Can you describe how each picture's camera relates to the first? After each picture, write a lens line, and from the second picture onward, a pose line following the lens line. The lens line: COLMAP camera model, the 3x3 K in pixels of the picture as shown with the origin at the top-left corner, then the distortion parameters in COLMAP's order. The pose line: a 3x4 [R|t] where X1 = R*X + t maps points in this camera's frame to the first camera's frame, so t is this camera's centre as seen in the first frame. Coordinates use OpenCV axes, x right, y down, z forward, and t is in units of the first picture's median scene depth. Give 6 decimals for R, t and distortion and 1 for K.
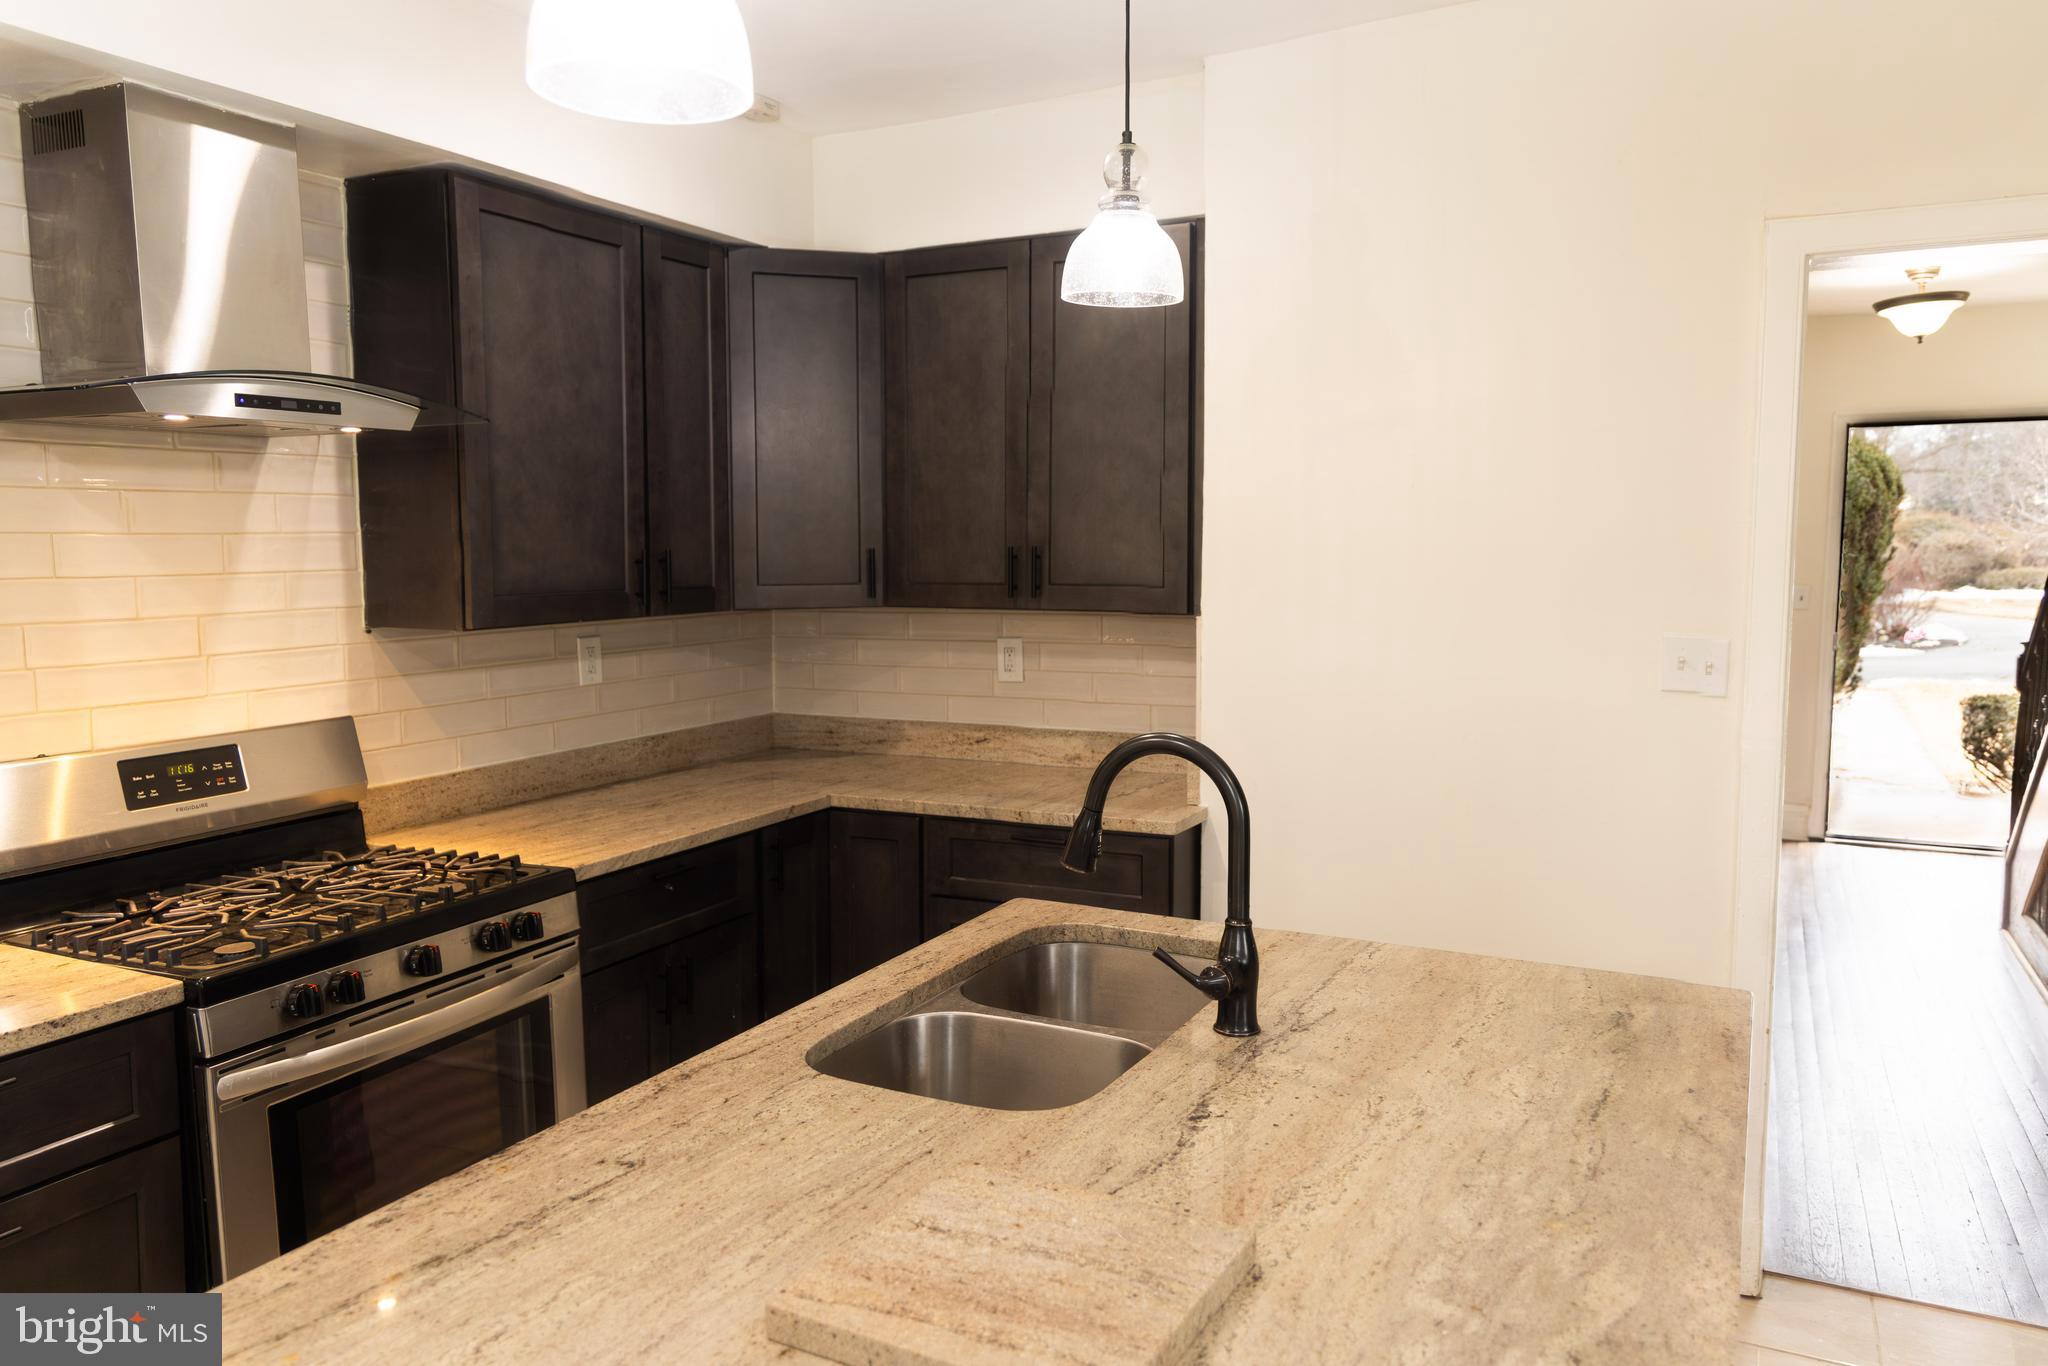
lens RADIAL K [[1464.1, 0, 1015.9], [0, 1464.1, 683.8], [0, 0, 1]] dist [0.040002, -0.002807]
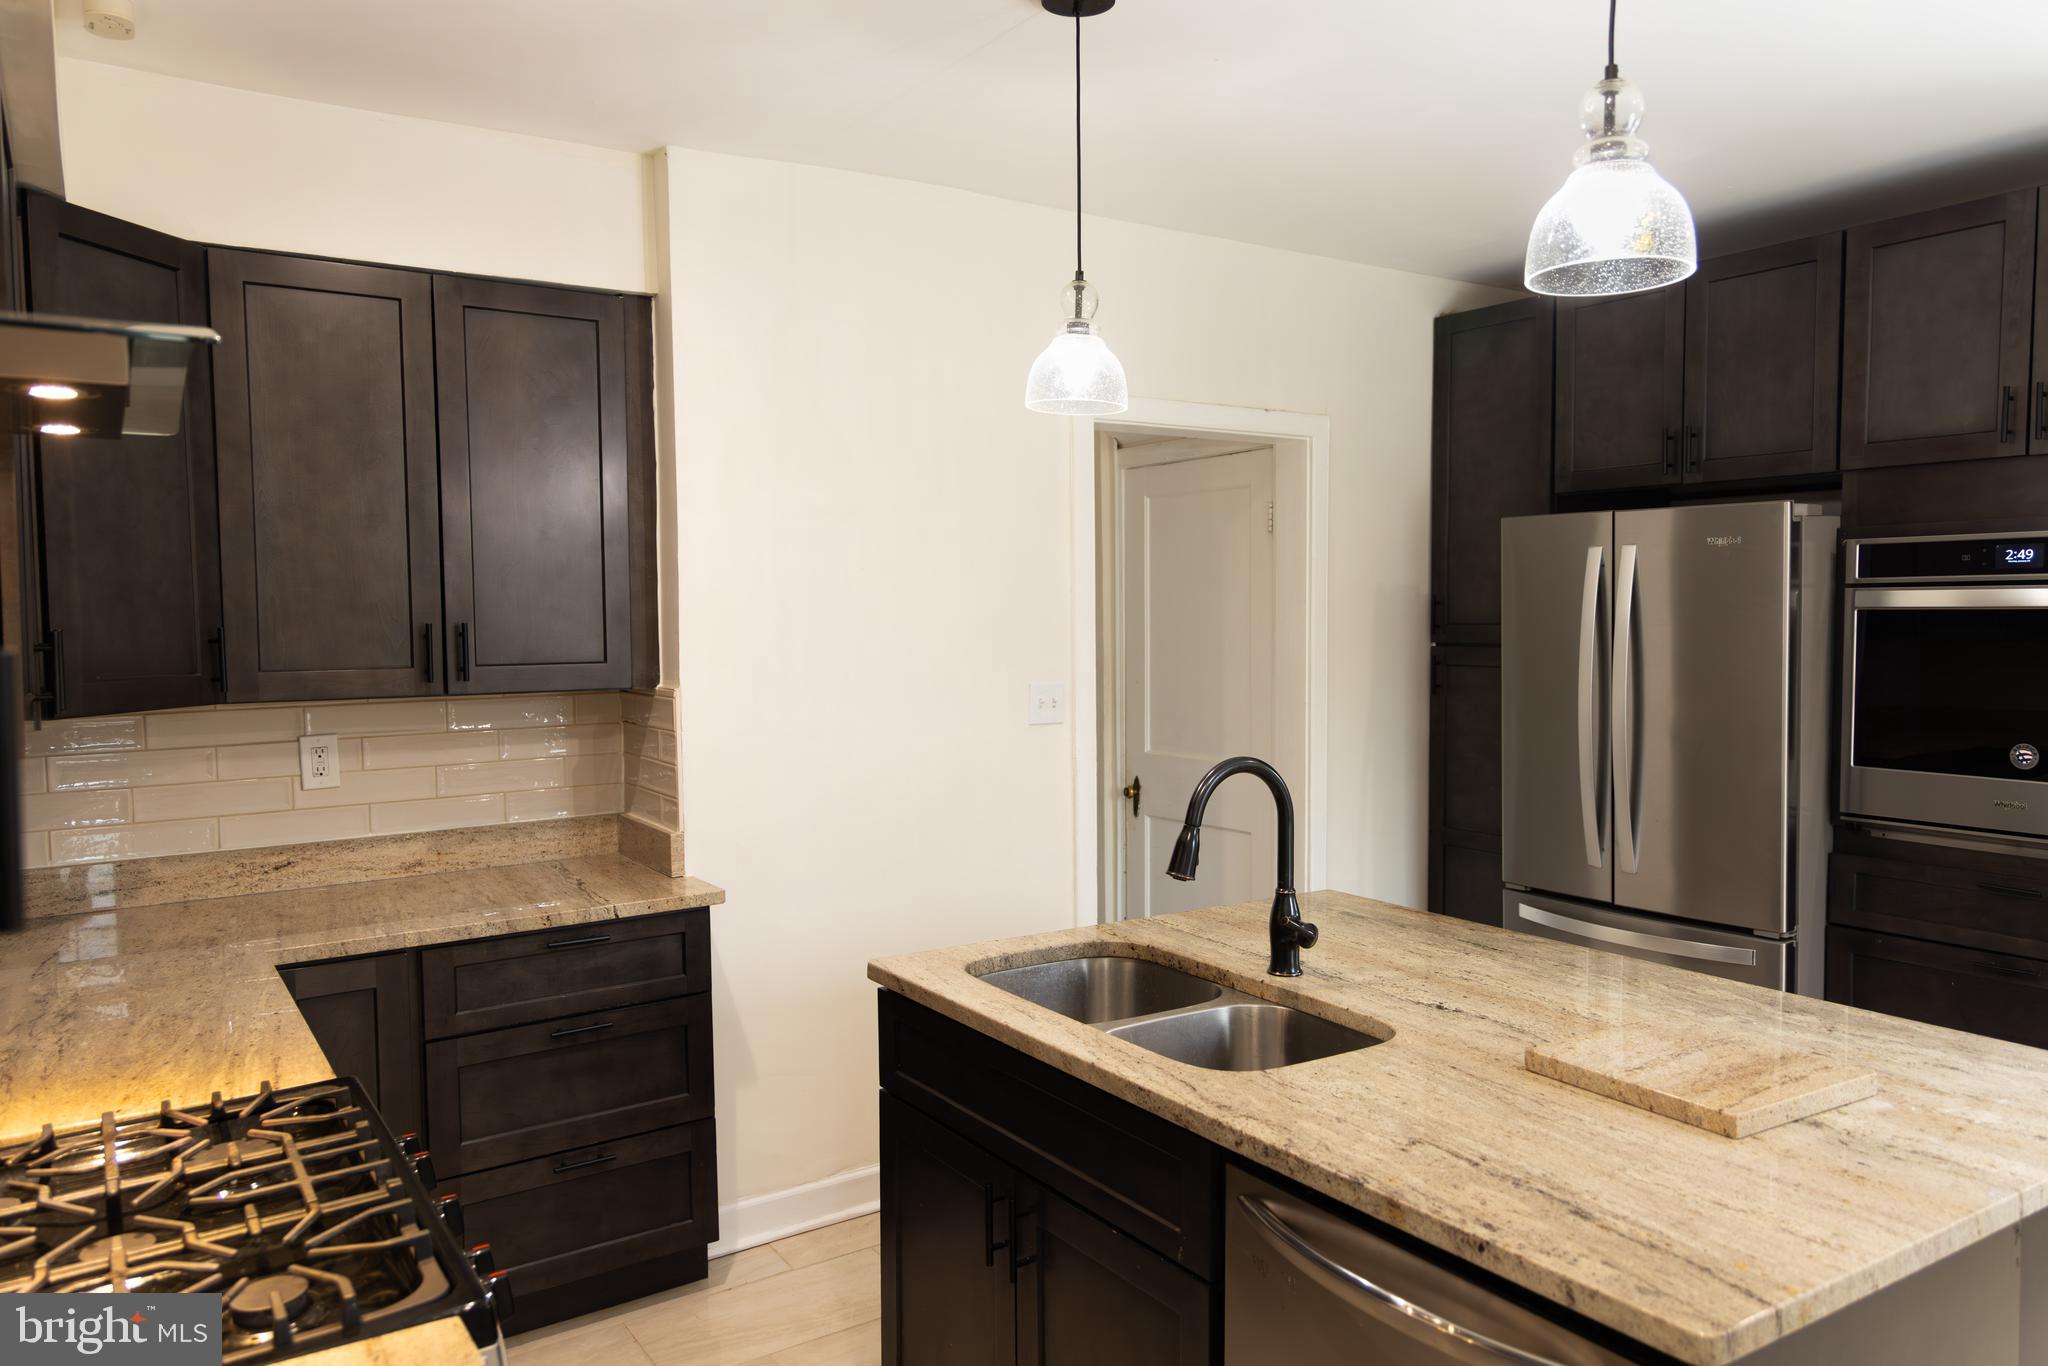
lens RADIAL K [[1407.3, 0, 1041.5], [0, 1407.3, 684.8], [0, 0, 1]] dist [0.014036, -0.007664]
pose [[0.498625, -0.042782, 0.865762, -0.845399], [0.093139, 0.995643, -0.004443, -0.031656], [-0.861800, 0.082852, 0.500437, 0.424345]]
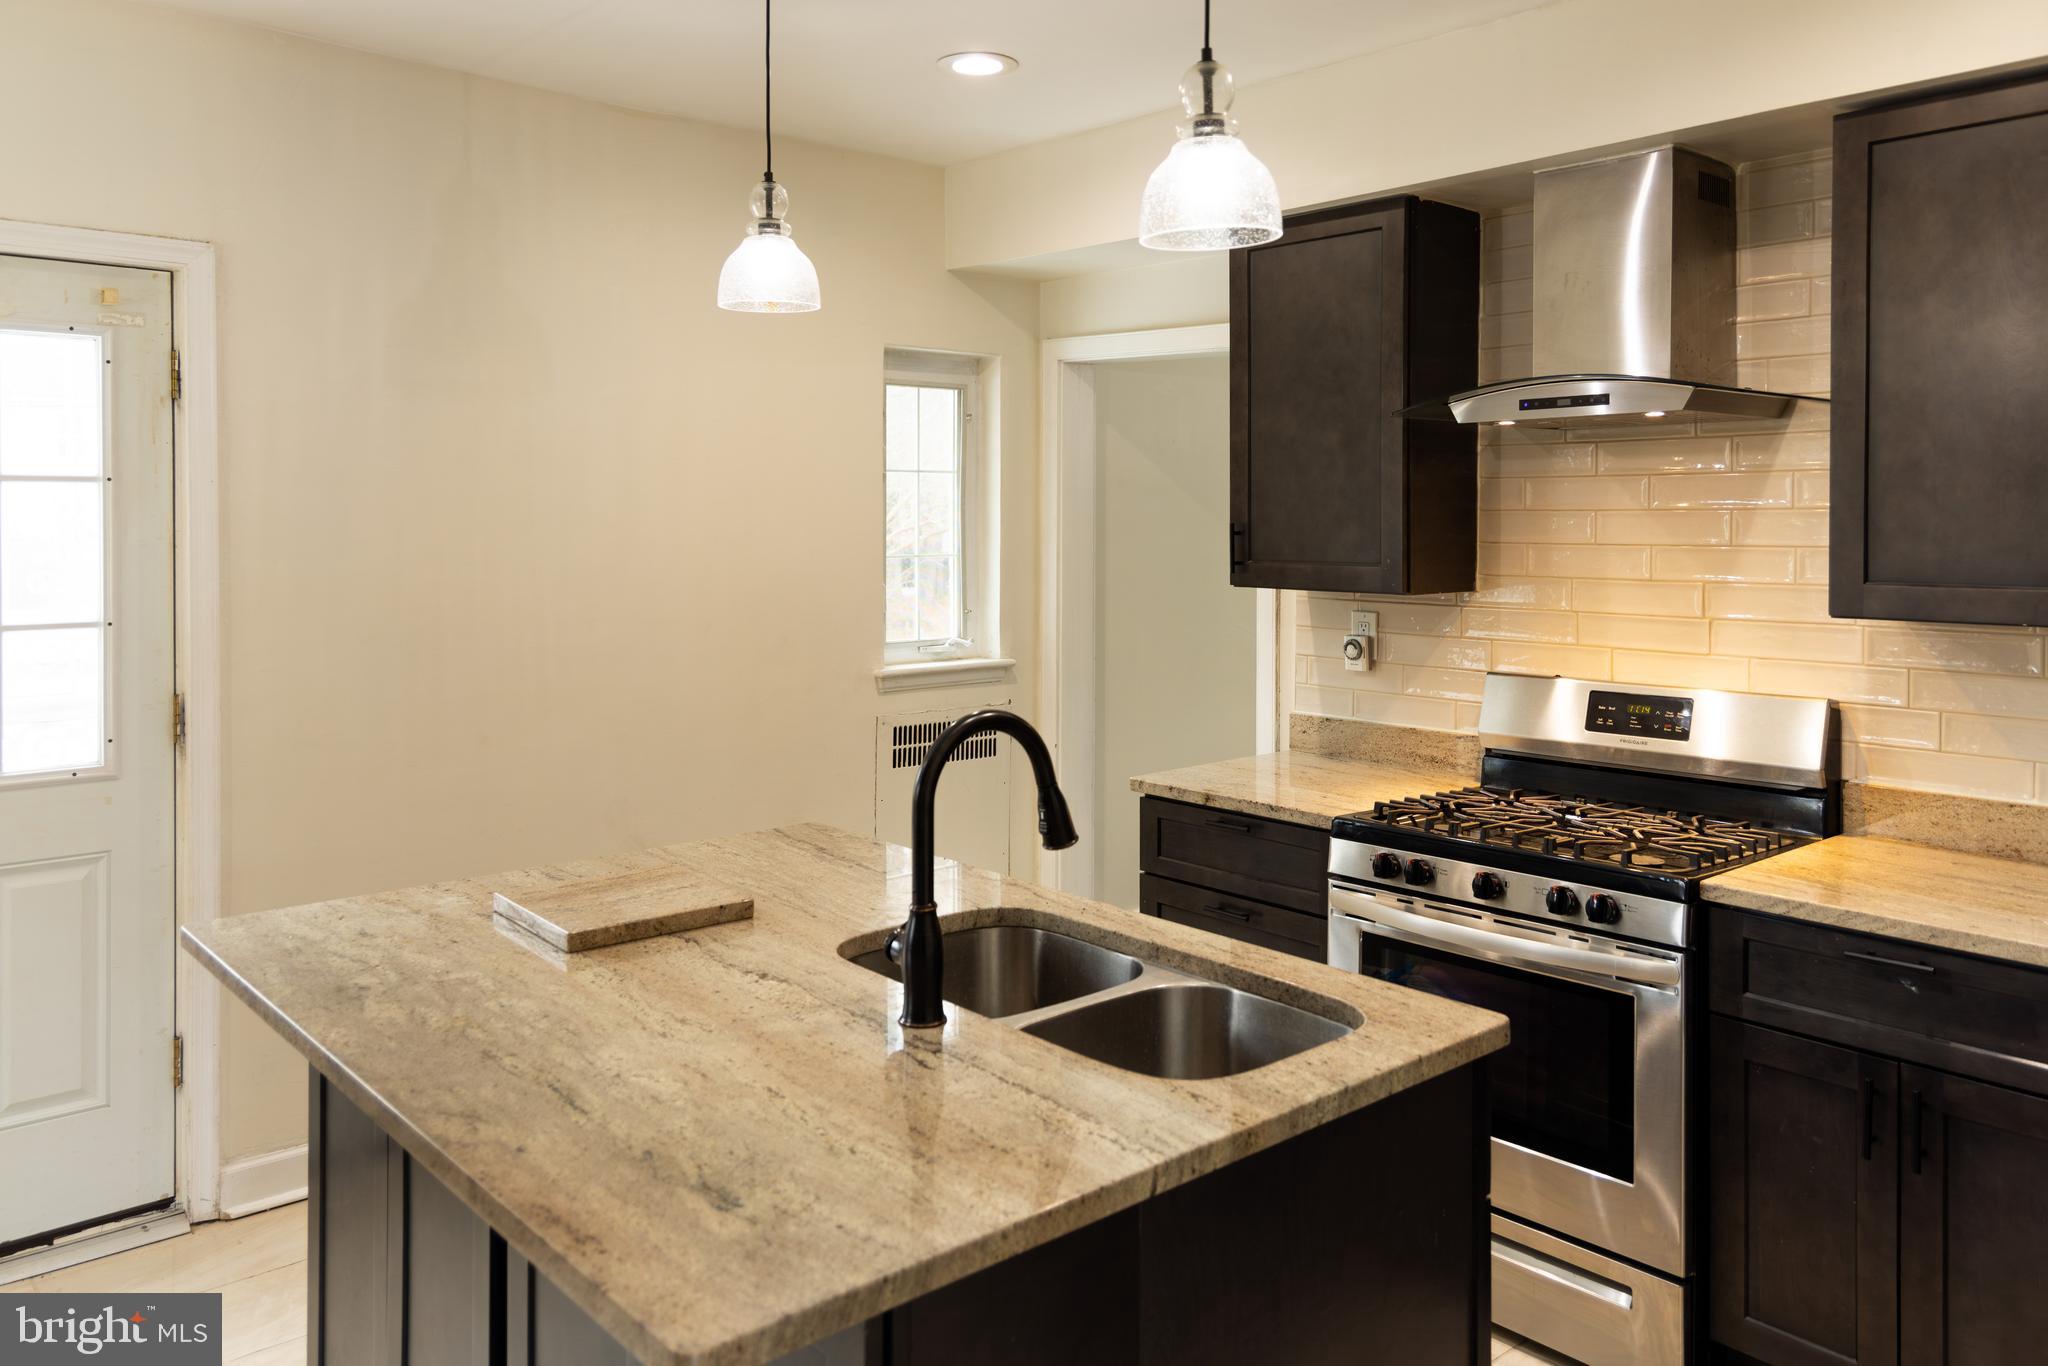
lens RADIAL K [[1492.6, 0, 1022.5], [0, 1492.6, 530.4], [0, 0, 1]] dist [0.037020, -0.000619]
pose [[-0.374690, 0.013152, -0.927057, 0.830526], [-0.090723, 0.994581, 0.050777, -0.114117], [0.922701, 0.103131, -0.371466, 1.115132]]
